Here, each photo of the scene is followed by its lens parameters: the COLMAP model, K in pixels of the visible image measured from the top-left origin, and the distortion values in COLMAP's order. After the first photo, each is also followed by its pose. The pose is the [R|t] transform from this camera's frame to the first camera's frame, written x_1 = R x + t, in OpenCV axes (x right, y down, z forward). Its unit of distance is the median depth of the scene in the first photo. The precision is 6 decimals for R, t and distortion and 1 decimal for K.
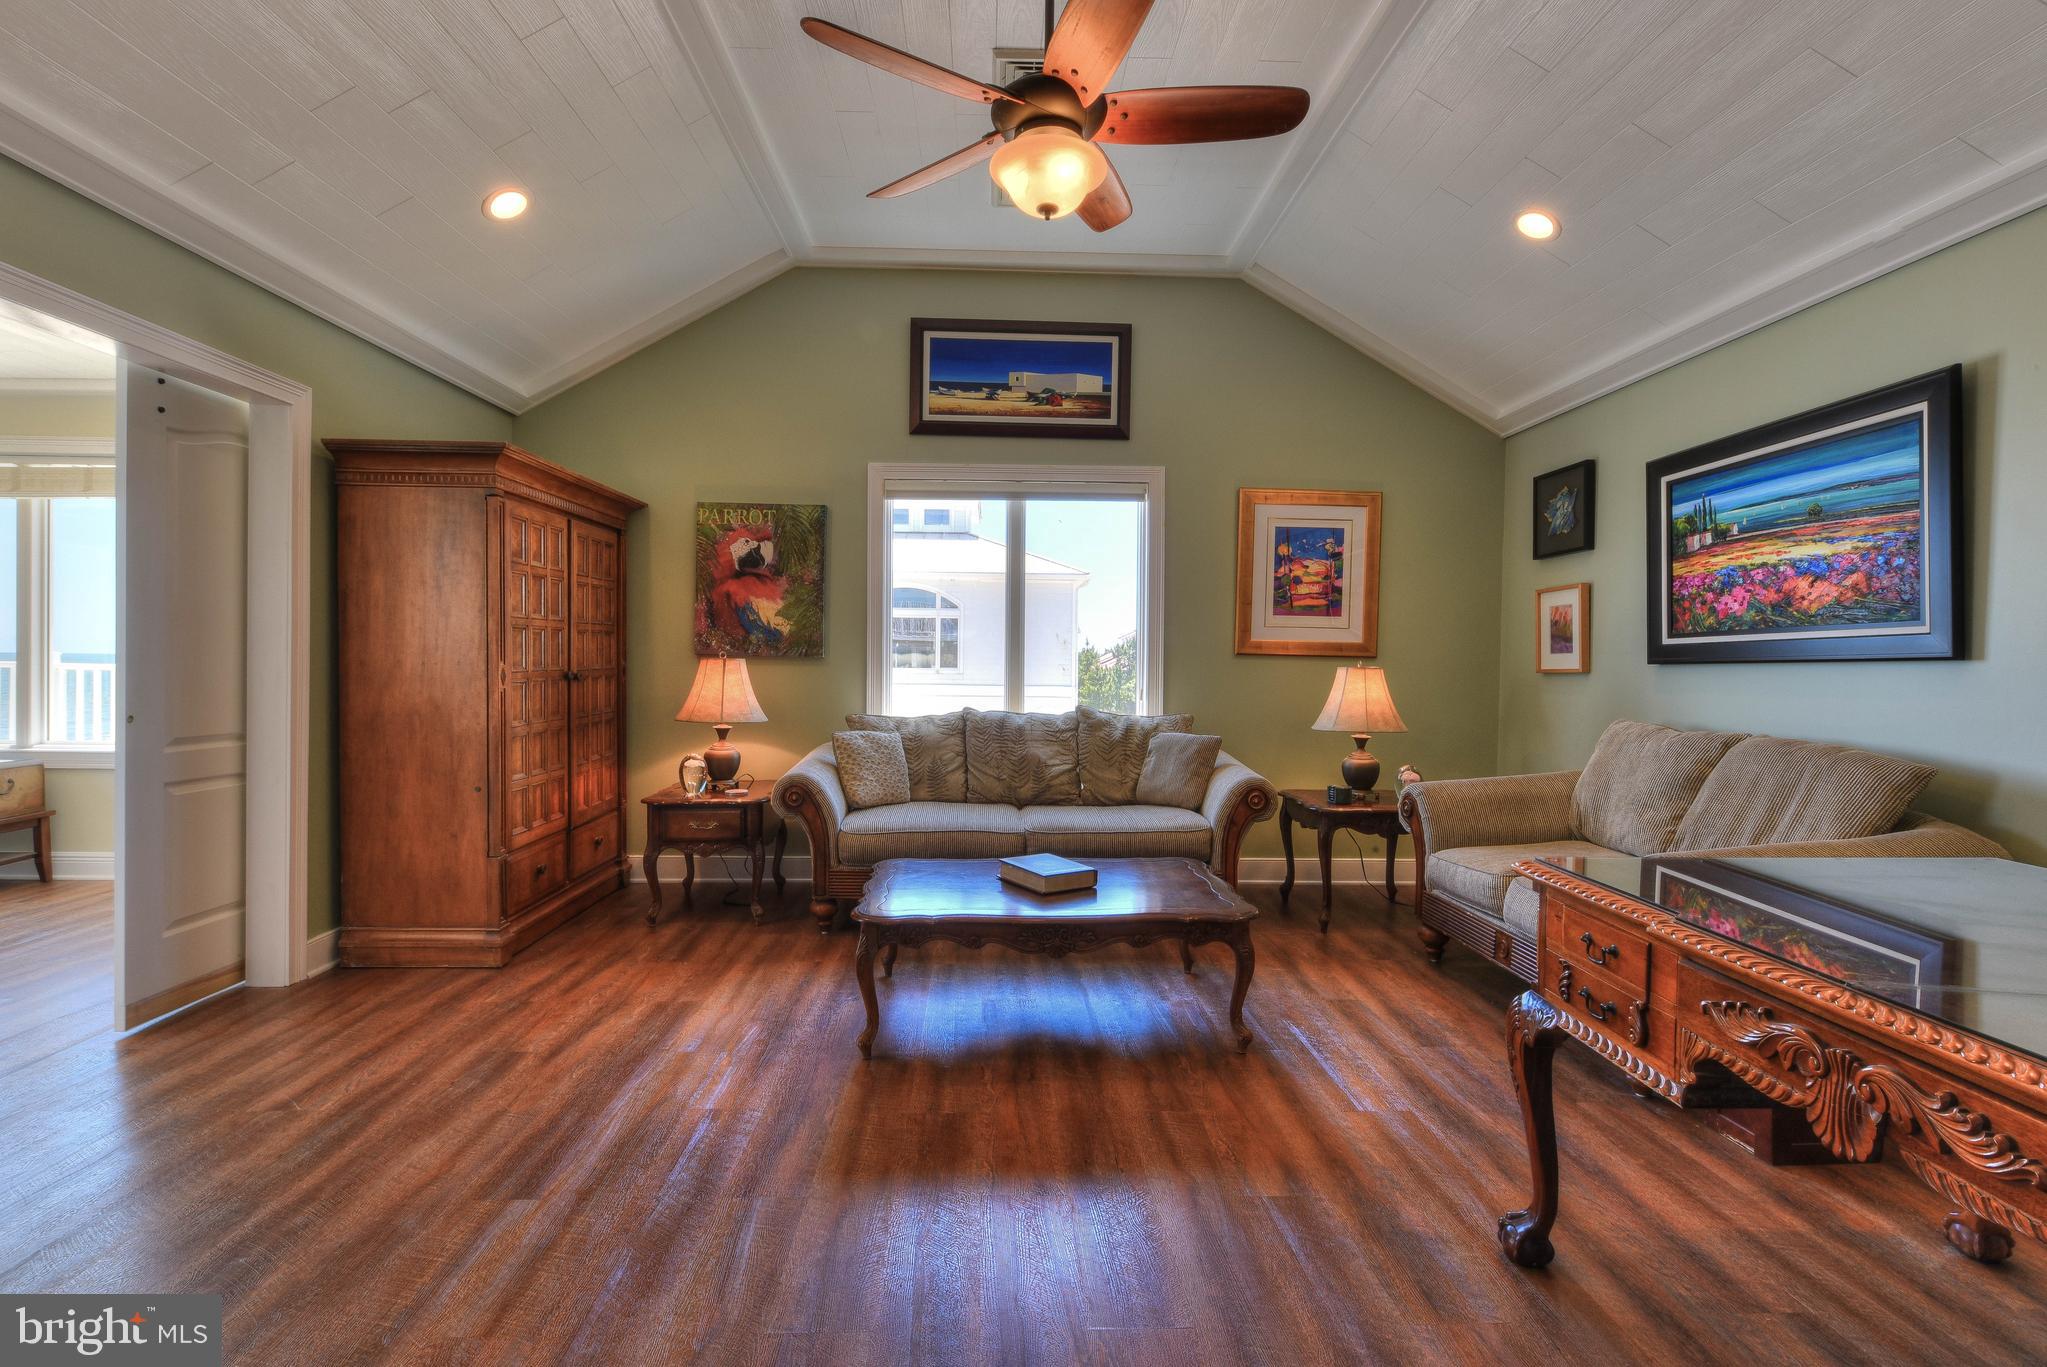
lens RADIAL K [[962.5, 0, 1028.5], [0, 962.5, 679.7], [0, 0, 1]] dist [0.004333, -0.000414]
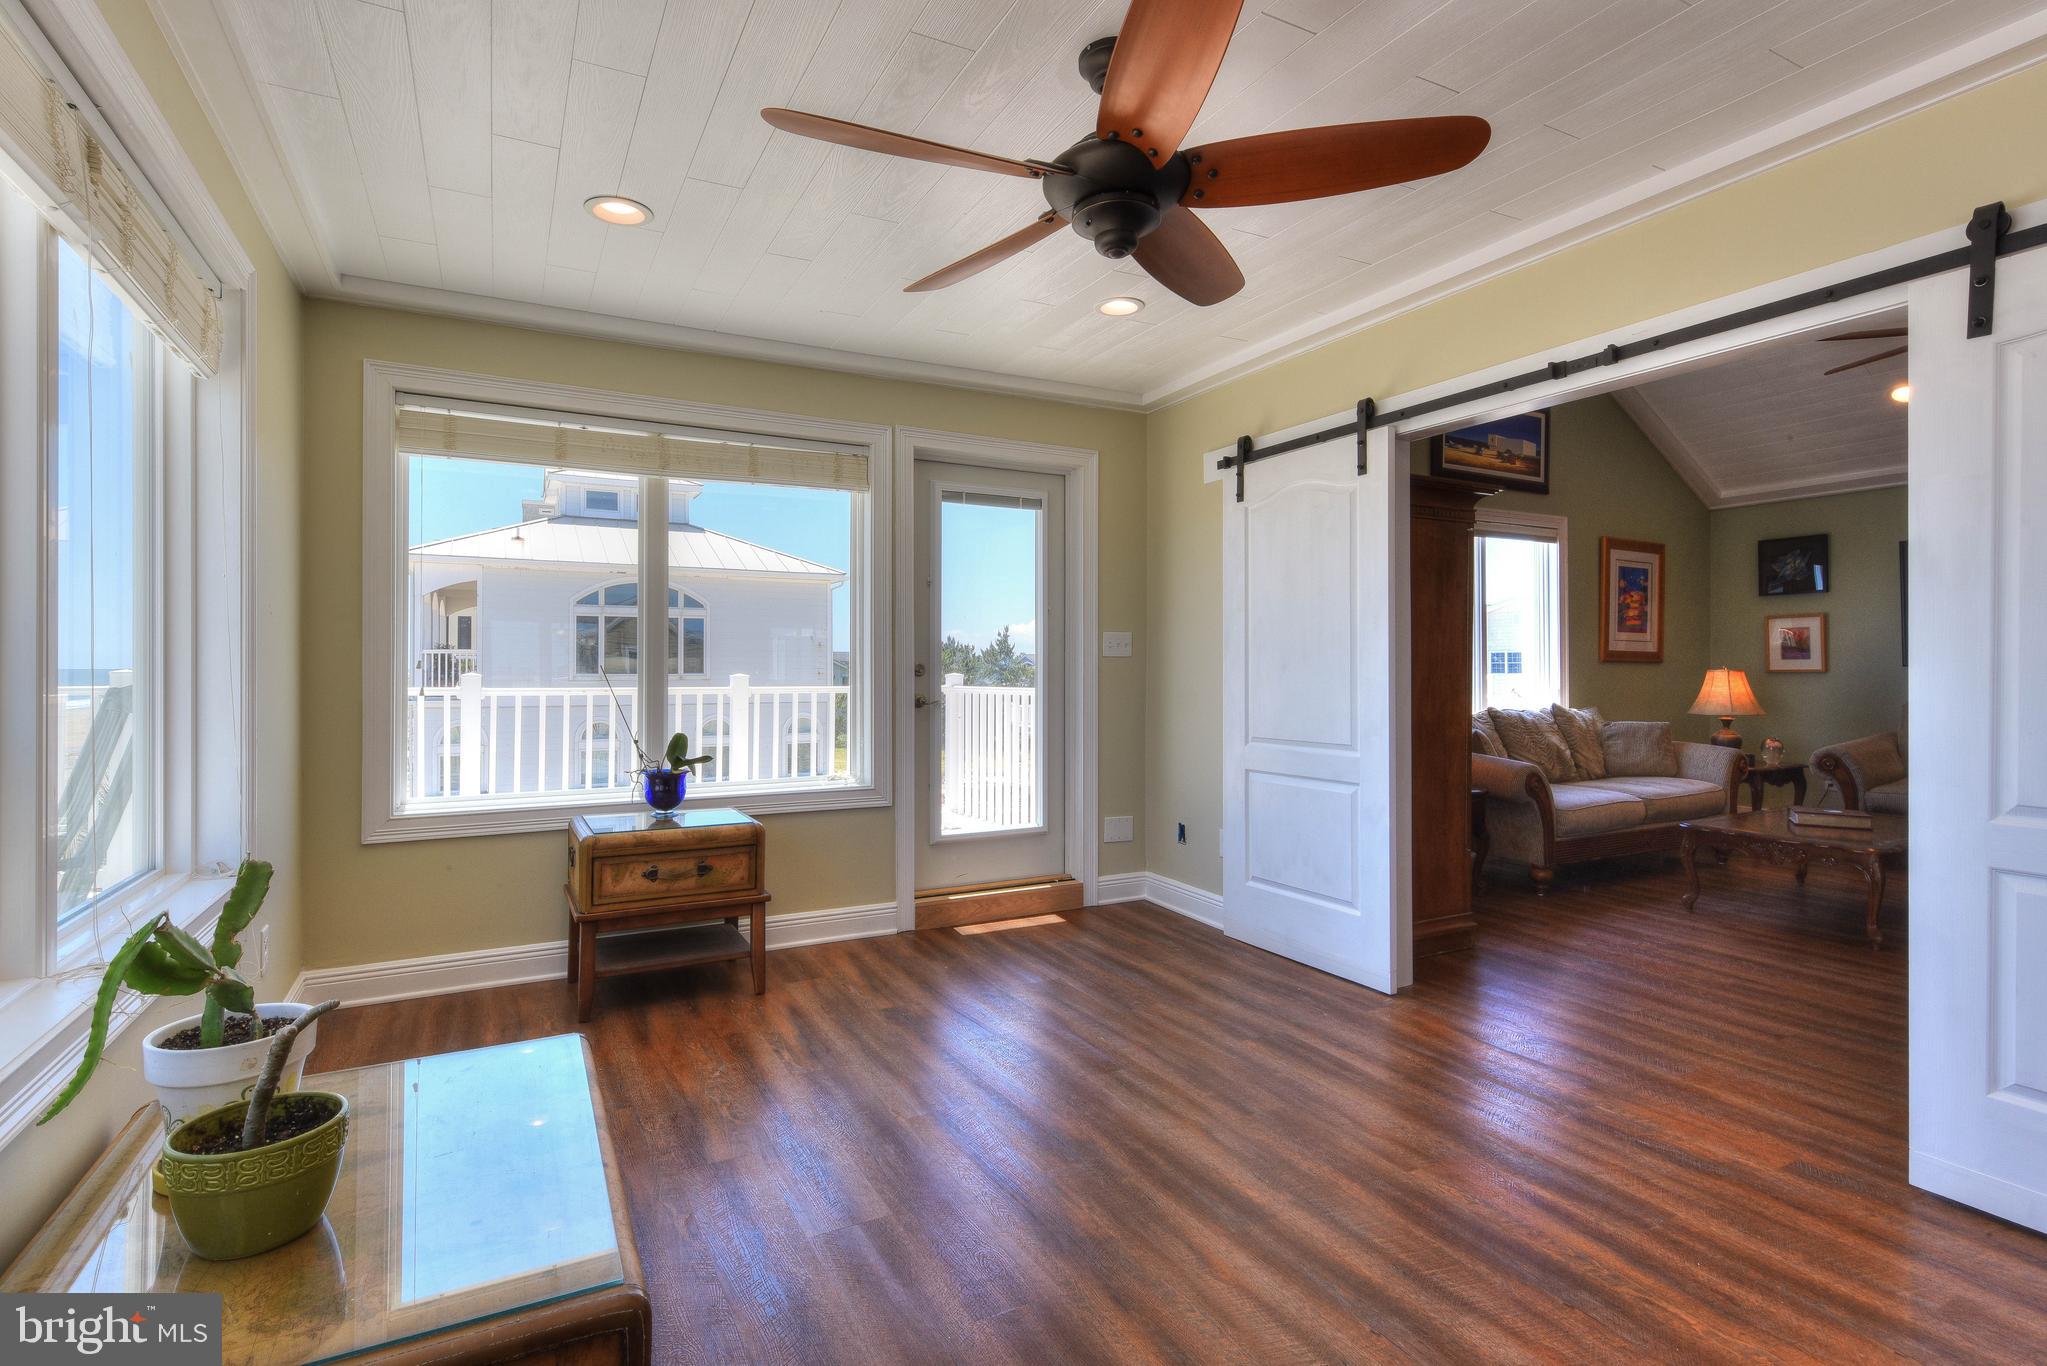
lens RADIAL K [[962.5, 0, 1012.9], [0, 962.5, 658.2], [0, 0, 1]] dist [0.004333, -0.000414]
pose [[0.896706, -0.006820, 0.442574, -1.254894], [0.016087, 0.999723, -0.017189, -0.023597], [-0.442334, 0.022533, 0.896567, 0.191453]]
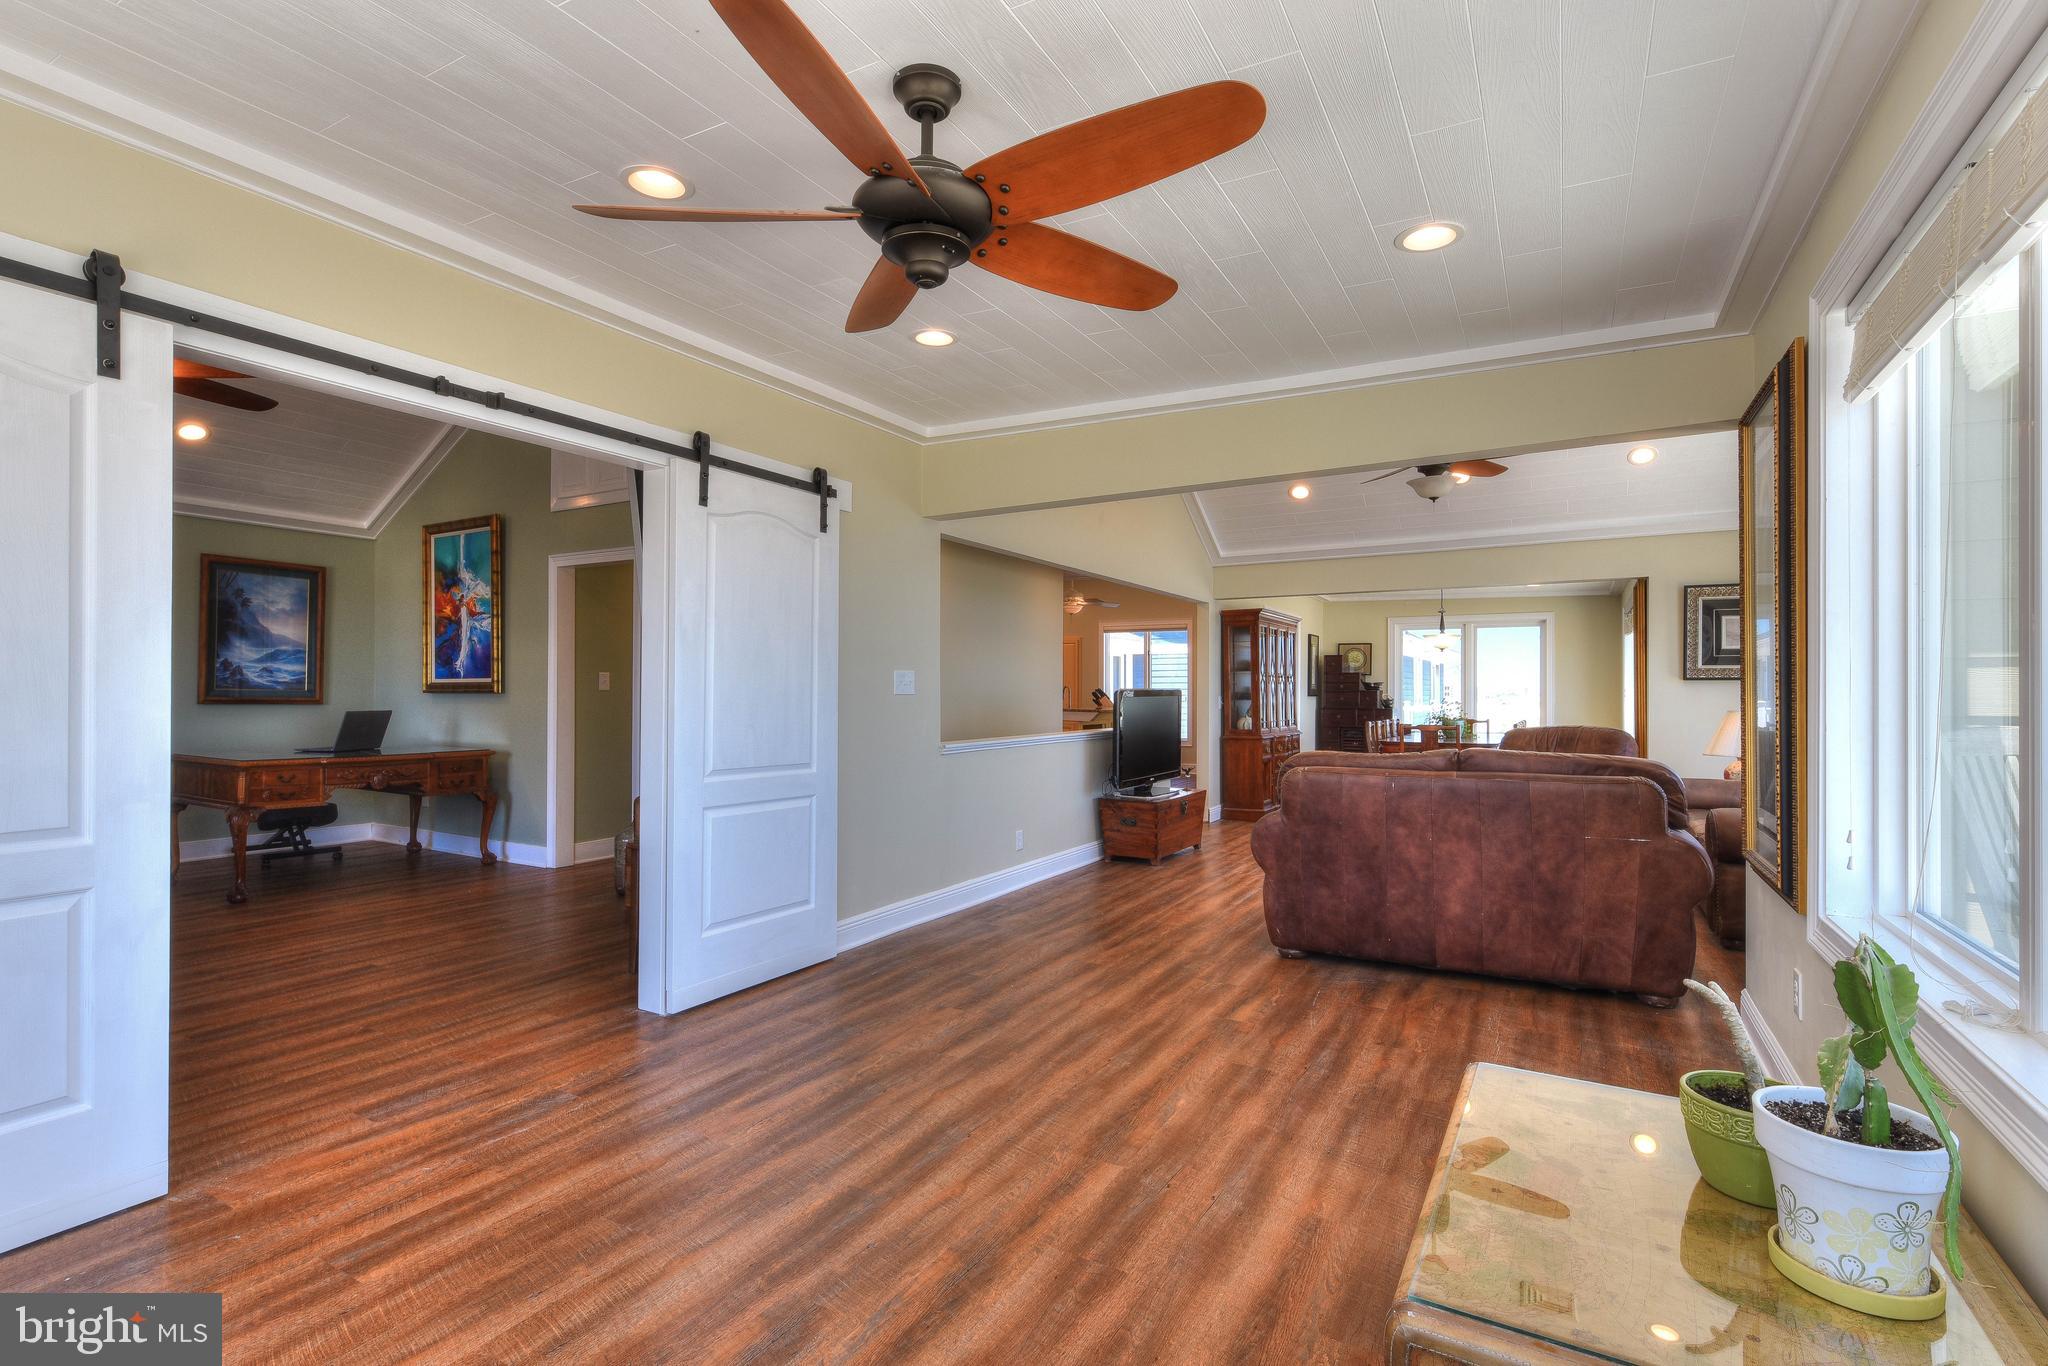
lens RADIAL K [[963.0, 0, 1014.8], [0, 963.0, 682.6], [0, 0, 1]] dist [0.004333, -0.000414]
pose [[-0.845696, -0.011067, 0.533551, -1.288548], [-0.007939, 0.999935, 0.008157, -0.038547], [-0.533606, 0.002662, -0.845729, 0.944160]]
